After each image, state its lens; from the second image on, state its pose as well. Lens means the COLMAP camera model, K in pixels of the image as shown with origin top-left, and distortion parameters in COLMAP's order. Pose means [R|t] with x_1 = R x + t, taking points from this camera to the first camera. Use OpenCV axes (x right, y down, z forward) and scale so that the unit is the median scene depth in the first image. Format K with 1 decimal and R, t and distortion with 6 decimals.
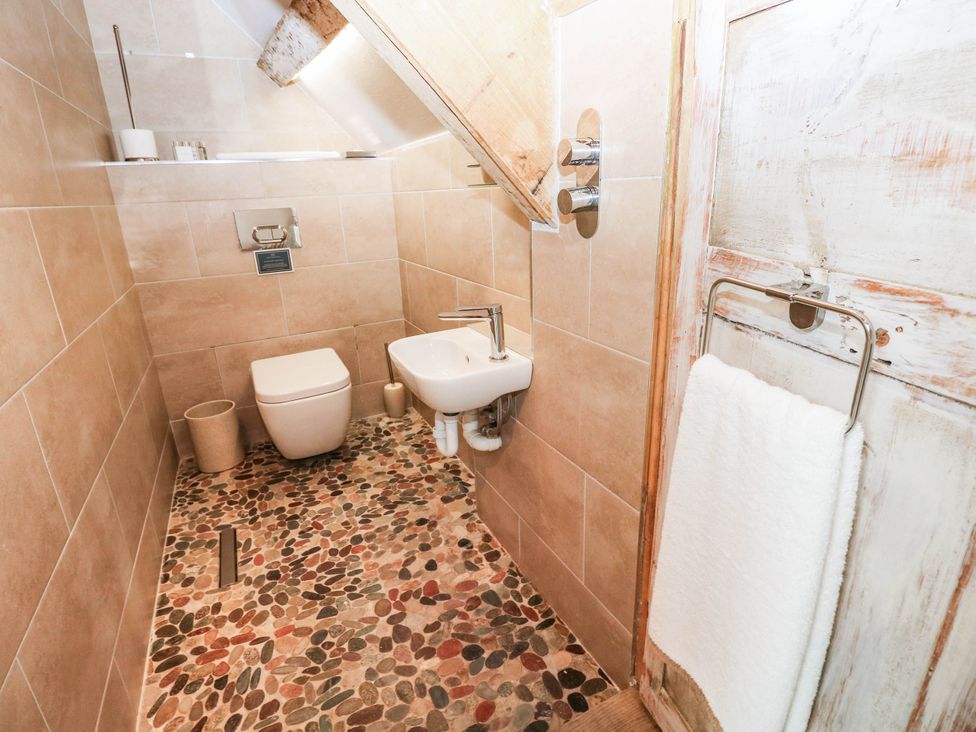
lens RADIAL K [[475.1, 0, 488.0], [0, 475.1, 366.0], [0, 0, 1]] dist [0.000661, -0.012180]
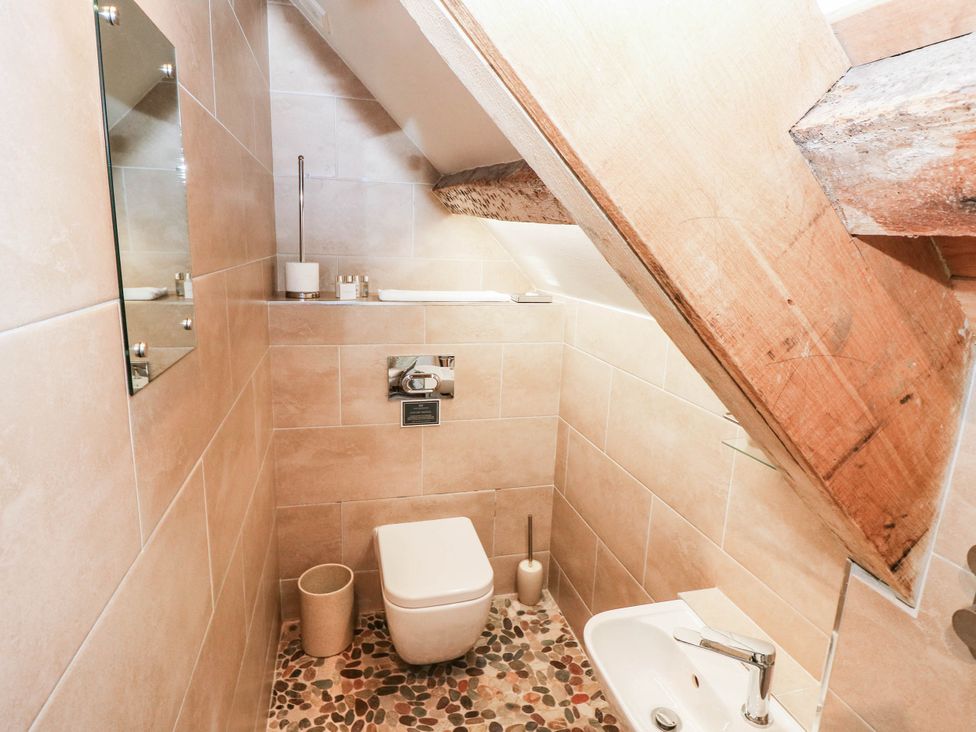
lens RADIAL K [[519.7, 0, 490.3], [0, 519.7, 362.8], [0, 0, 1]] dist [0.003903, -0.014531]
pose [[0.977137, 0.116474, -0.177870, -0.173959], [-0.134507, 0.986548, -0.092903, -0.246586], [0.164656, 0.114703, 0.979659, 0.083494]]
